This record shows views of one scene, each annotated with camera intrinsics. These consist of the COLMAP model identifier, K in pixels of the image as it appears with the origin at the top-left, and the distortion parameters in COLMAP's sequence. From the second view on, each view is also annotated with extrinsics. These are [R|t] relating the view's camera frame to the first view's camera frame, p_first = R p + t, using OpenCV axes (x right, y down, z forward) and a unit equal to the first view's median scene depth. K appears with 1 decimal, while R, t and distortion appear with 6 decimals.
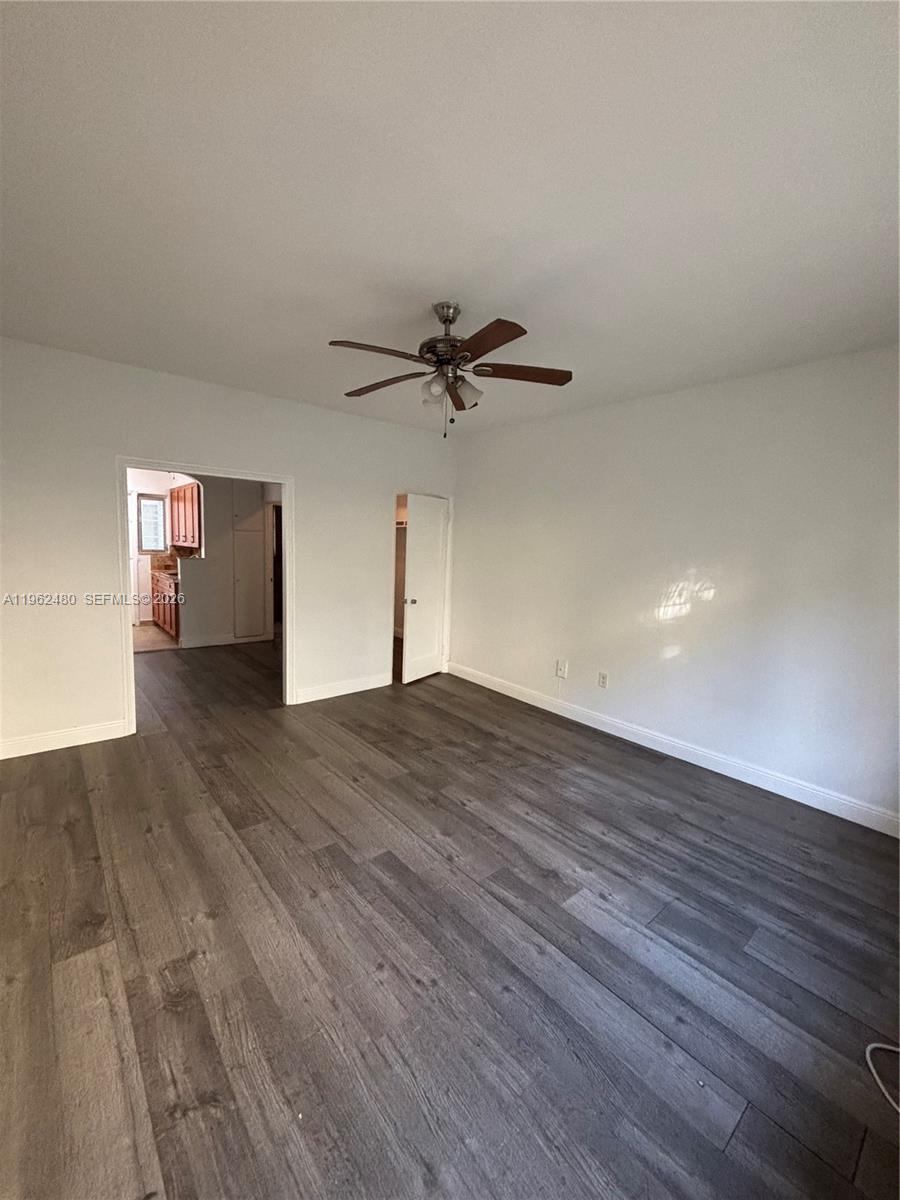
lens RADIAL K [[485.5, 0, 450.0], [0, 485.5, 600.0], [0, 0, 1]] dist [0.001120, -0.000008]
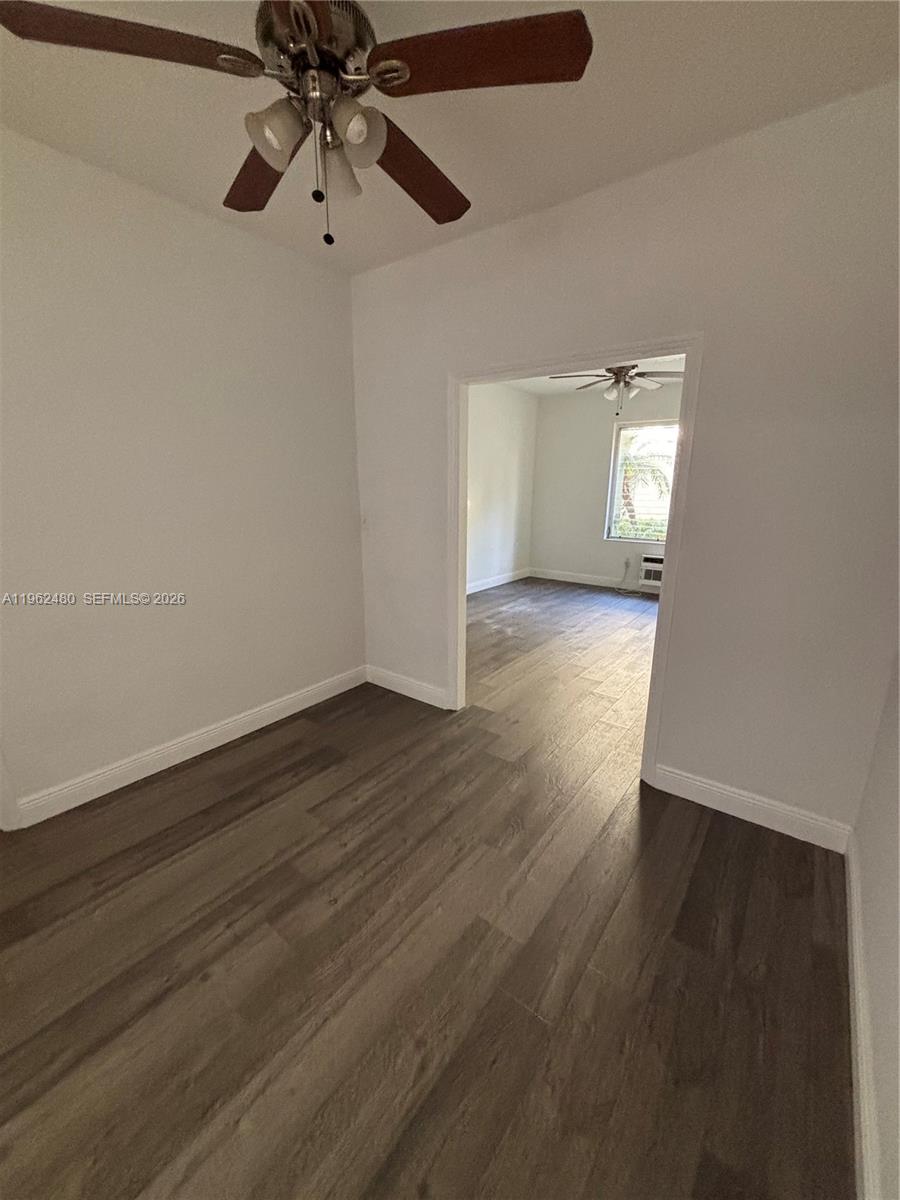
lens RADIAL K [[485.5, 0, 450.0], [0, 485.5, 600.0], [0, 0, 1]] dist [0.001120, -0.000008]
pose [[-0.208273, -0.289698, 0.934183, -1.324598], [0.089644, 0.945454, 0.313179, -0.247855], [-0.973954, 0.148971, -0.170943, 1.484215]]
